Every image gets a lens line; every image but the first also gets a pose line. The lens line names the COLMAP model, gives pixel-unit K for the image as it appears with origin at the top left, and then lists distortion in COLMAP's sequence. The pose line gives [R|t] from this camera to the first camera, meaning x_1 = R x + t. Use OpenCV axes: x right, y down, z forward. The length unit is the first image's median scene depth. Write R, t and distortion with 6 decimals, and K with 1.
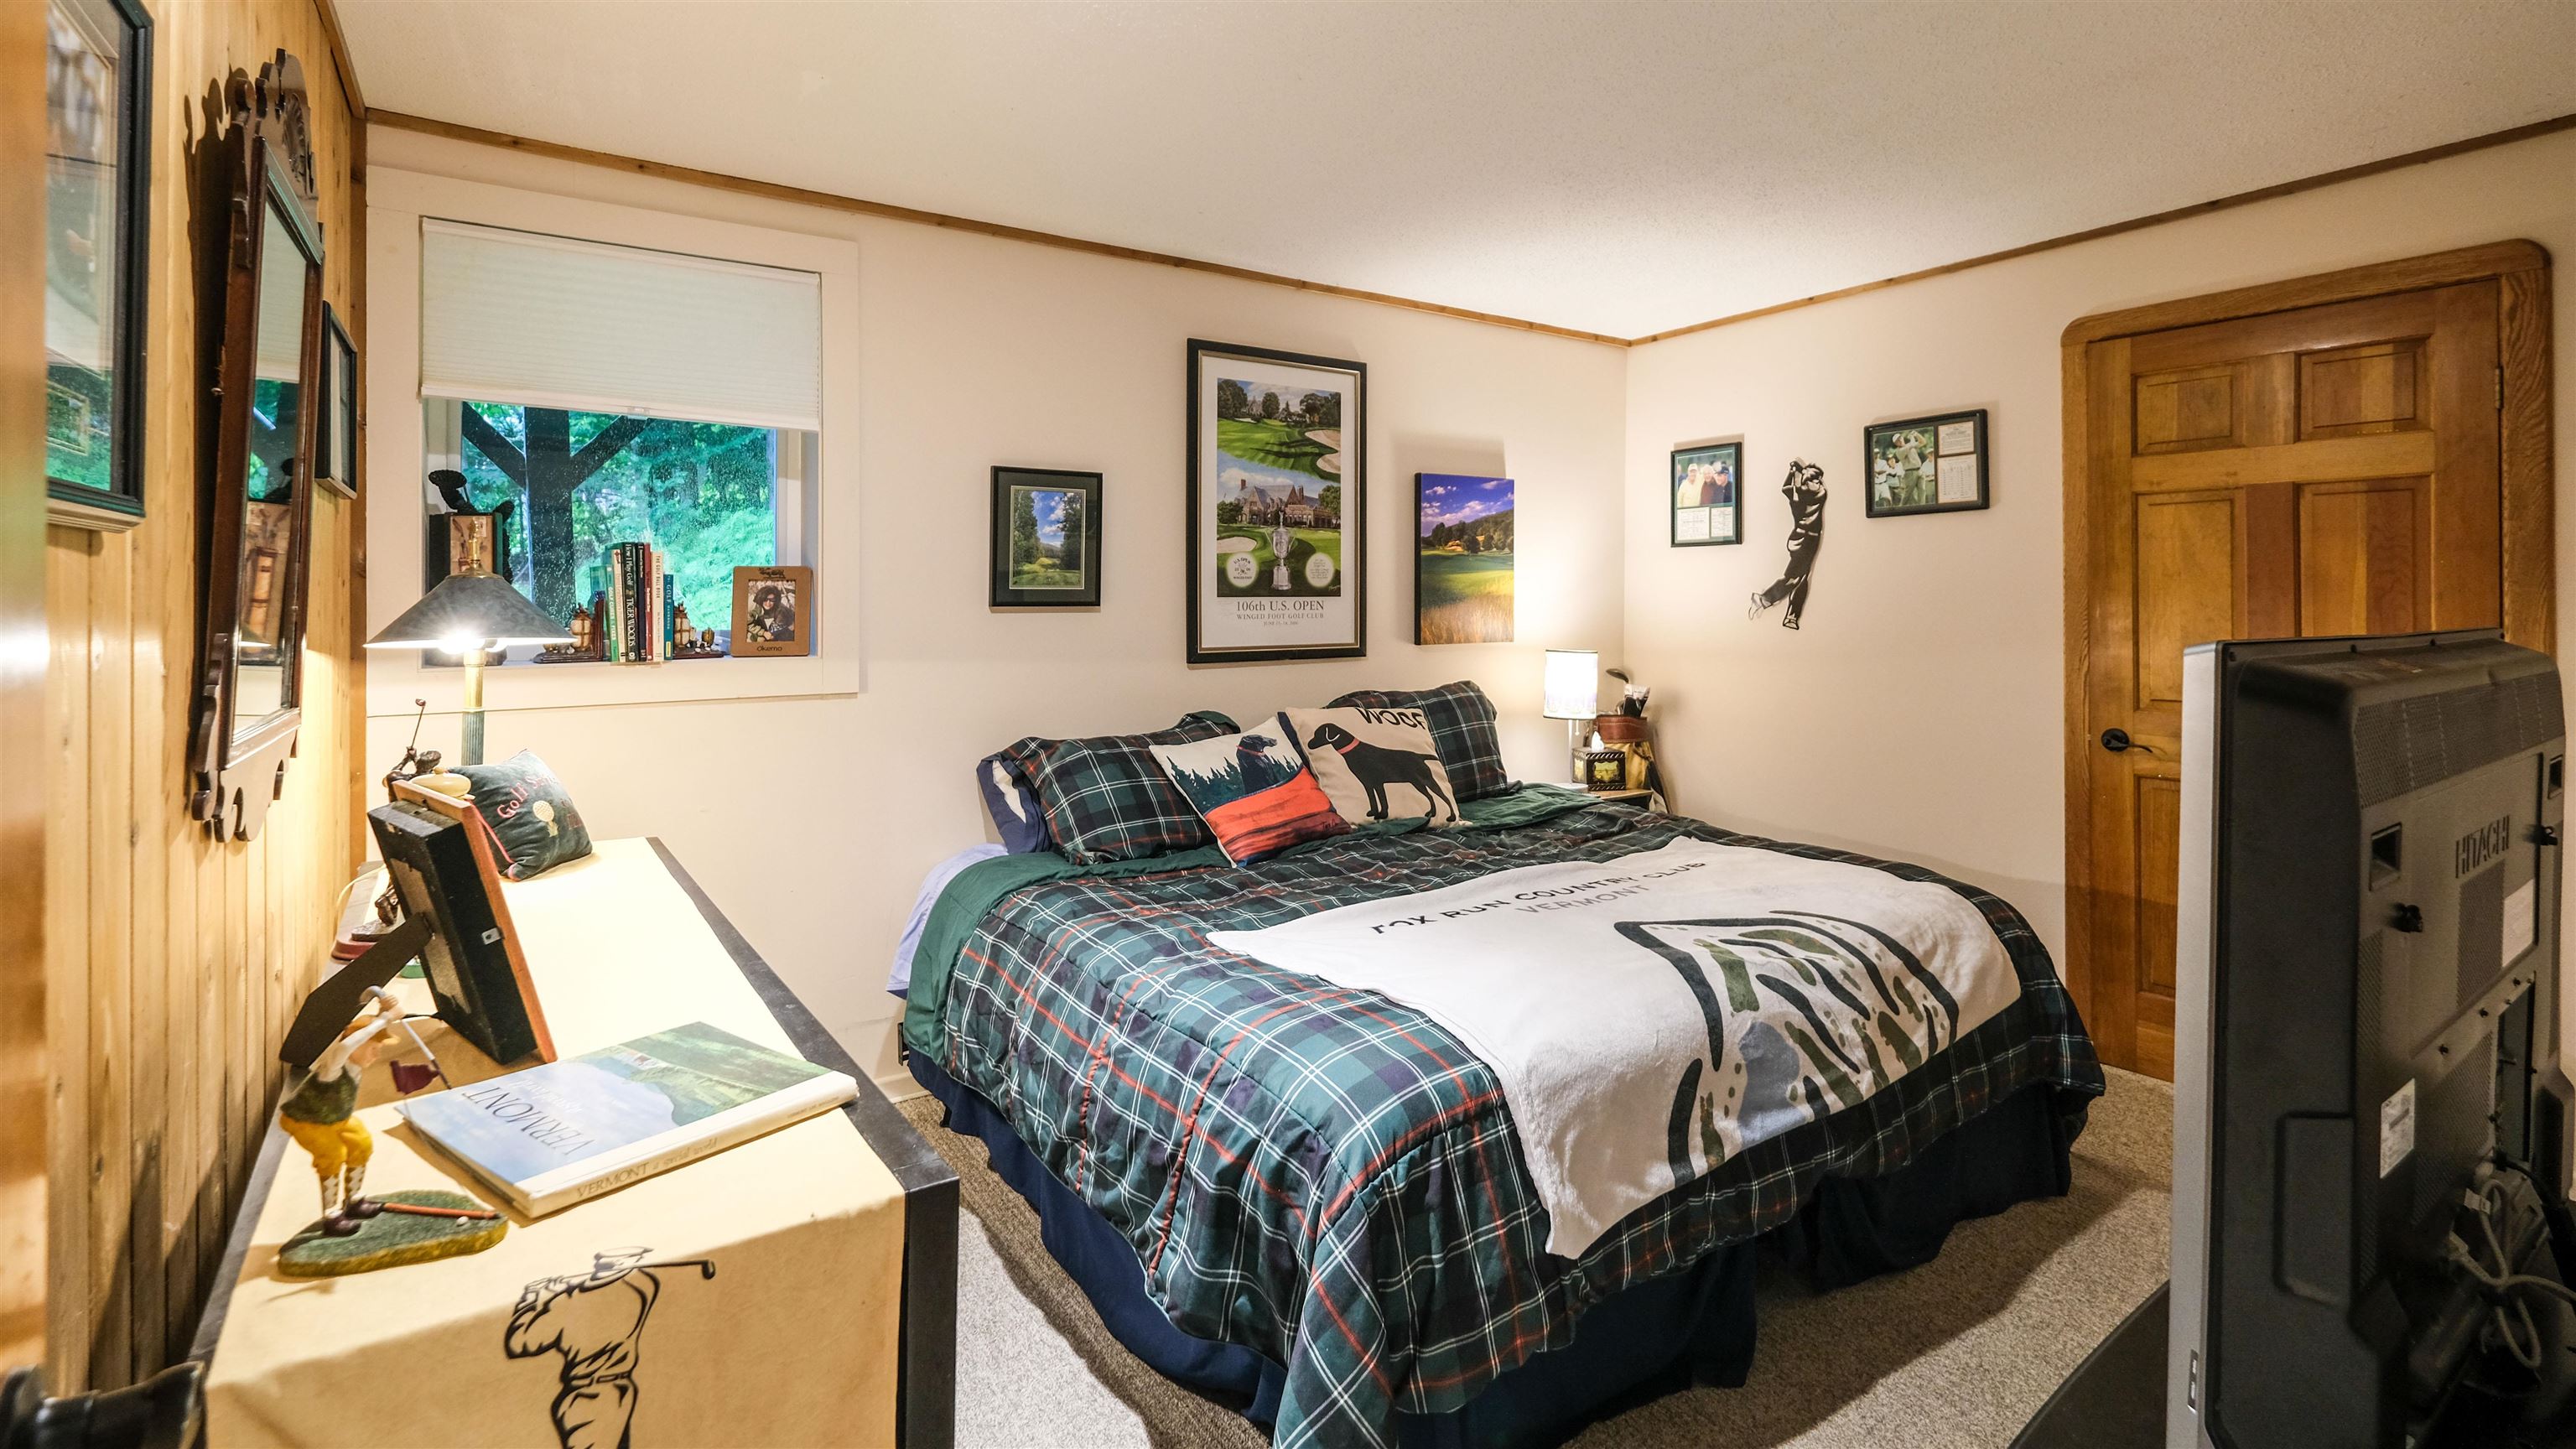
lens RADIAL K [[1129.2, 0, 1289.2], [0, 1129.2, 609.0], [0, 0, 1]] dist [0.001110, 0.000084]
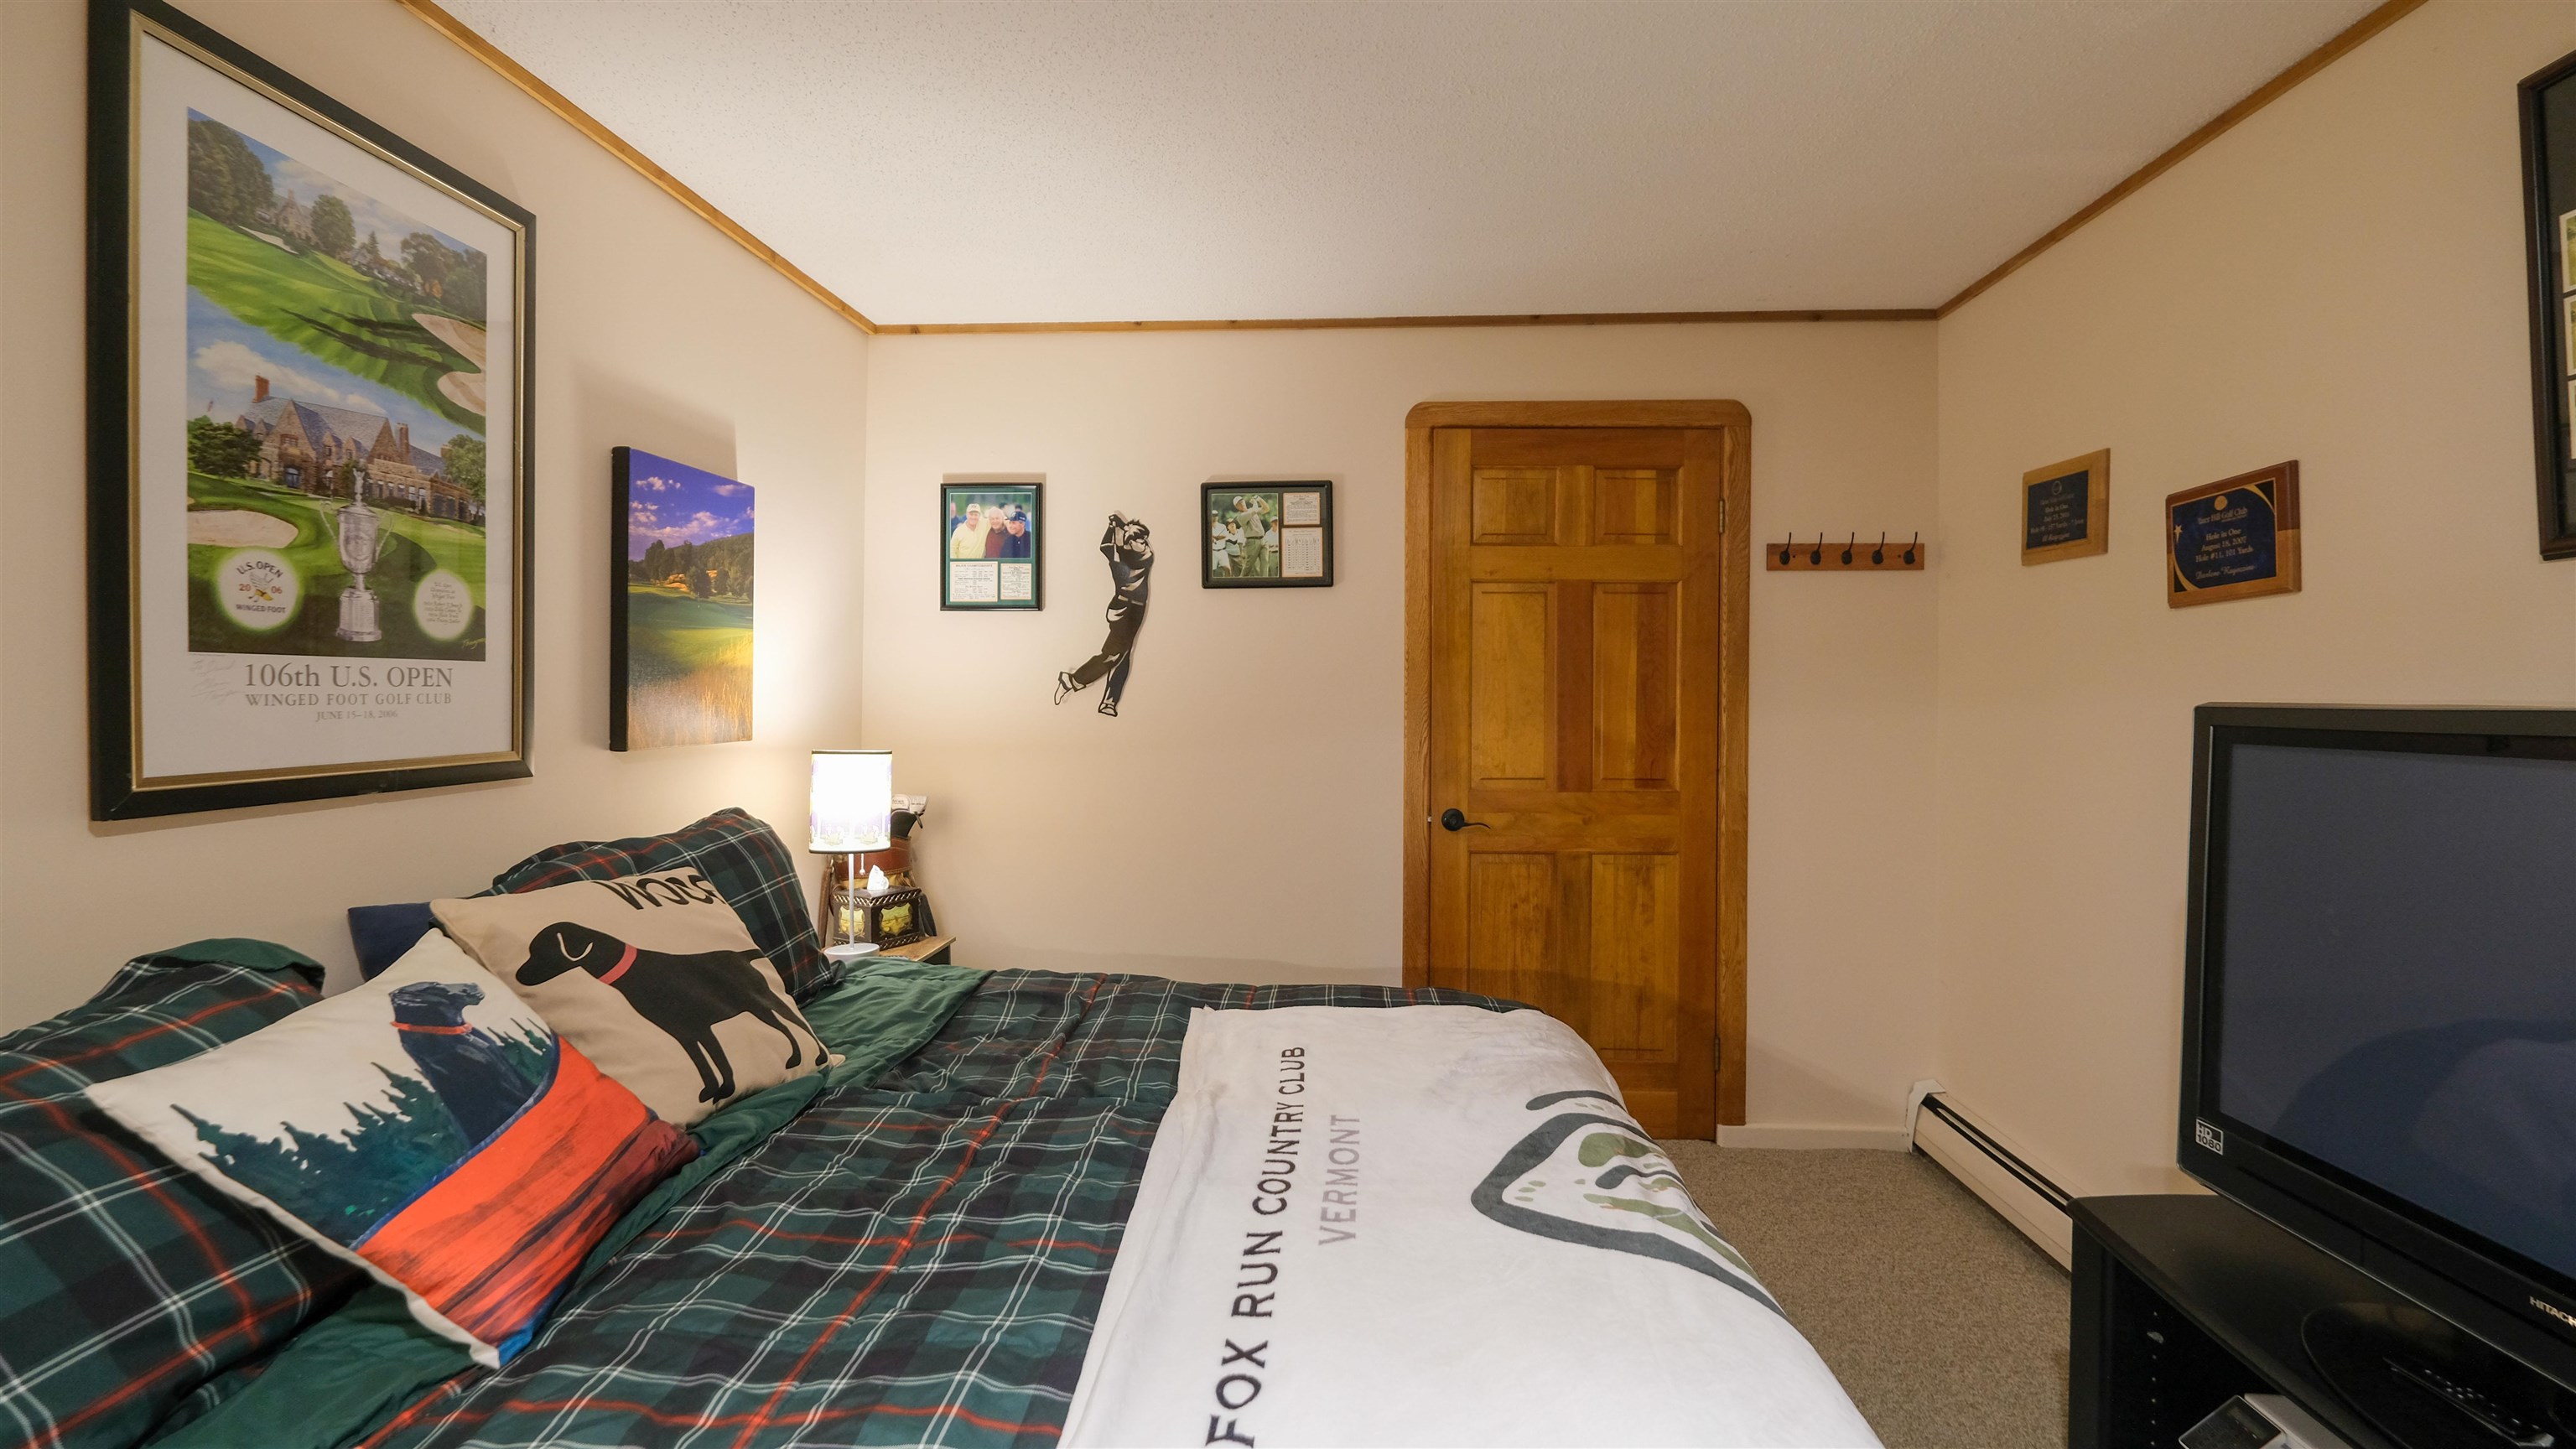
lens RADIAL K [[1112.5, 0, 1295.1], [0, 1112.5, 711.5], [0, 0, 1]] dist [-0.000841, 0.000116]
pose [[0.604913, -0.007606, 0.796255, -0.136886], [-0.002163, 0.999935, 0.011195, 0.005545], [-0.796289, -0.008495, 0.604857, 0.427080]]
